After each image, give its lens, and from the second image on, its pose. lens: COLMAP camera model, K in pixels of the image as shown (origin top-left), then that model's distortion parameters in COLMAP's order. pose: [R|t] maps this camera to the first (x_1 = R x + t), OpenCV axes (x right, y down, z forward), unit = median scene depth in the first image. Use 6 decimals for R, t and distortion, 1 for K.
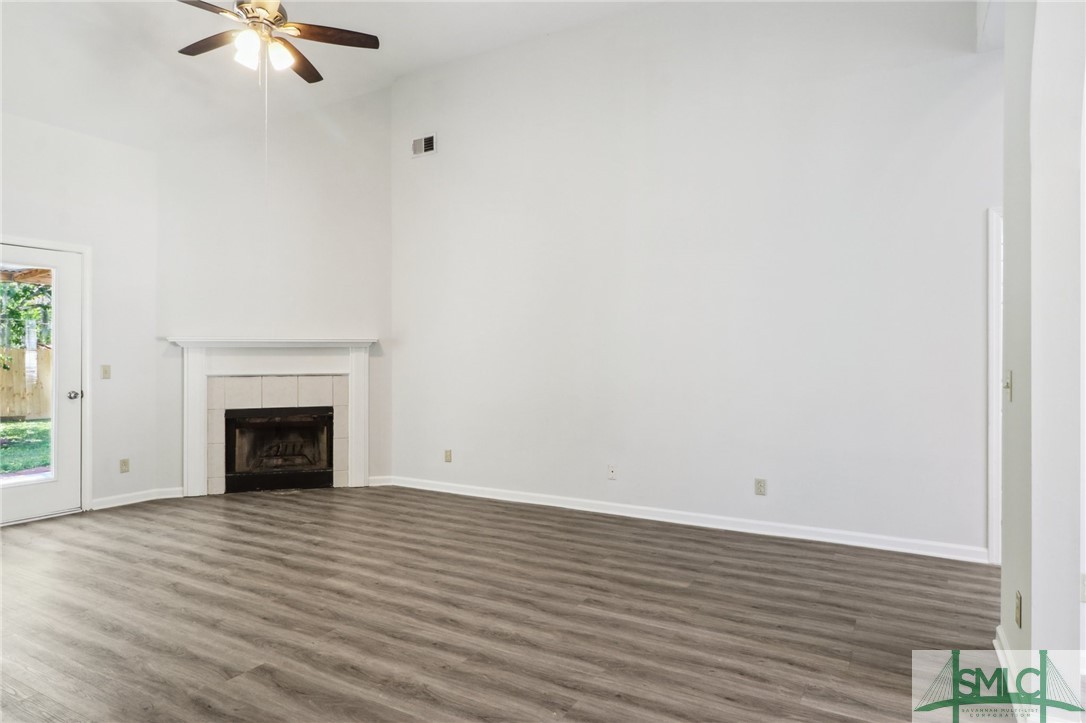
lens RADIAL K [[633.4, 0, 540.8], [0, 633.4, 353.9], [0, 0, 1]] dist [0.001885, 0.000721]
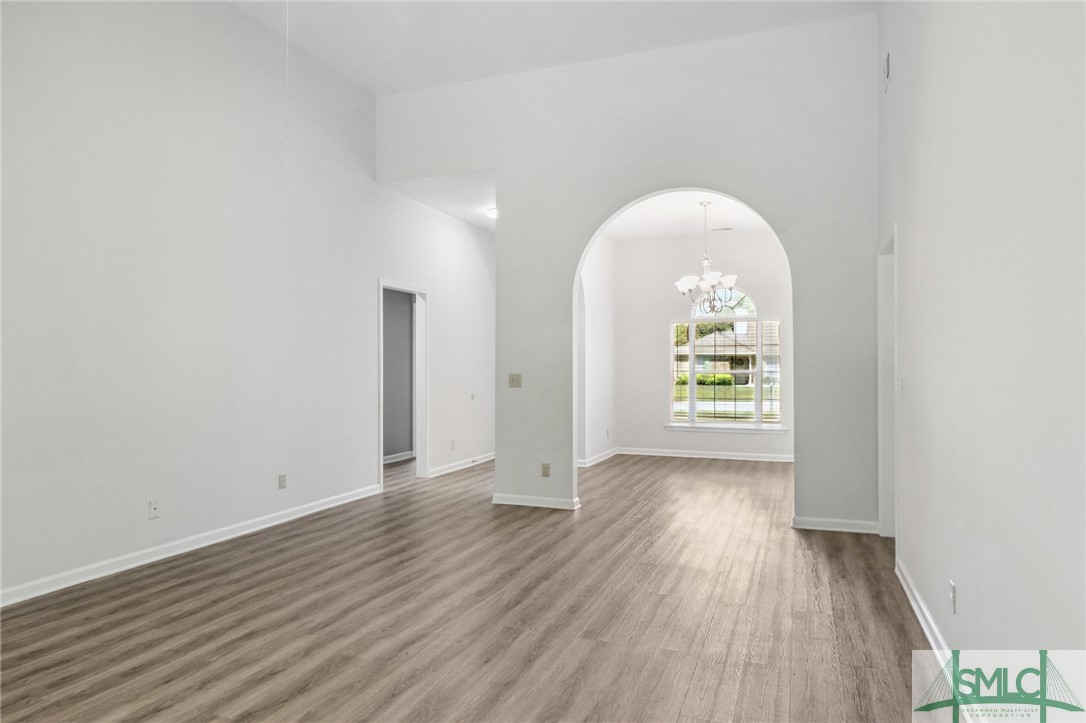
lens RADIAL K [[696.5, 0, 550.6], [0, 696.5, 368.5], [0, 0, 1]] dist [-0.004233, 0.001683]
pose [[-0.175282, -0.003137, 0.984513, -0.827564], [-0.002598, 0.999993, 0.002724, 0.002244], [-0.984515, -0.002081, -0.175289, 0.636183]]
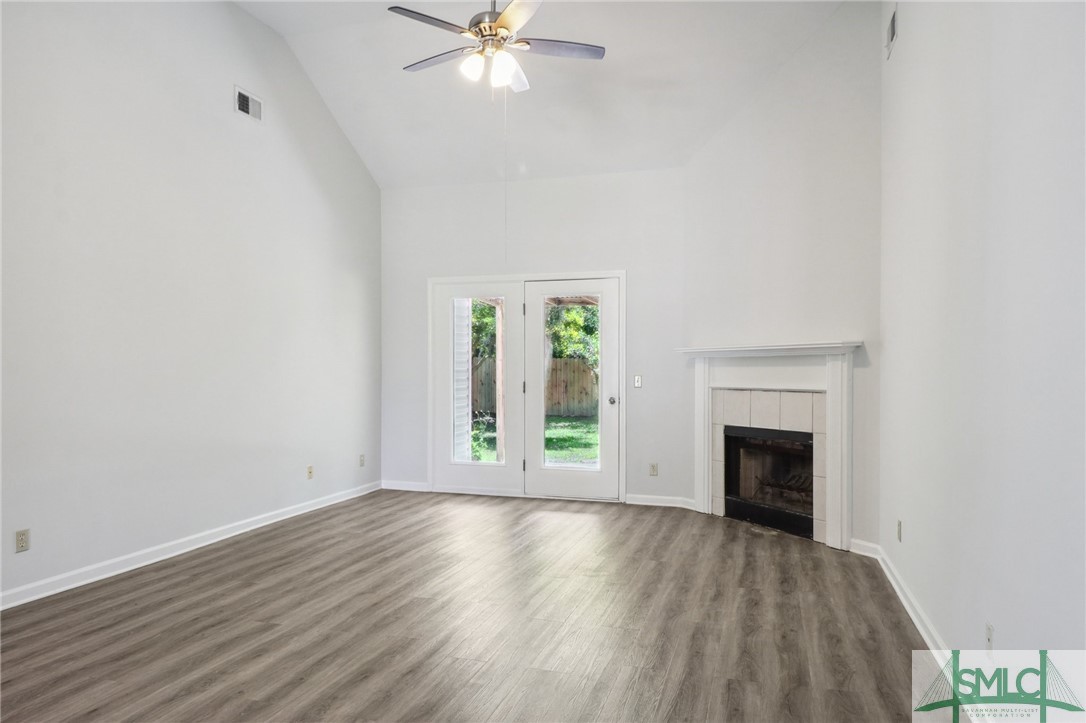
lens RADIAL K [[696.5, 0, 550.6], [0, 696.5, 368.5], [0, 0, 1]] dist [-0.004233, 0.001683]
pose [[0.243075, -0.000116, -0.970008, 0.475991], [0.003362, 0.999994, 0.000723, 0.004943], [0.970002, -0.003436, 0.243074, 0.588424]]
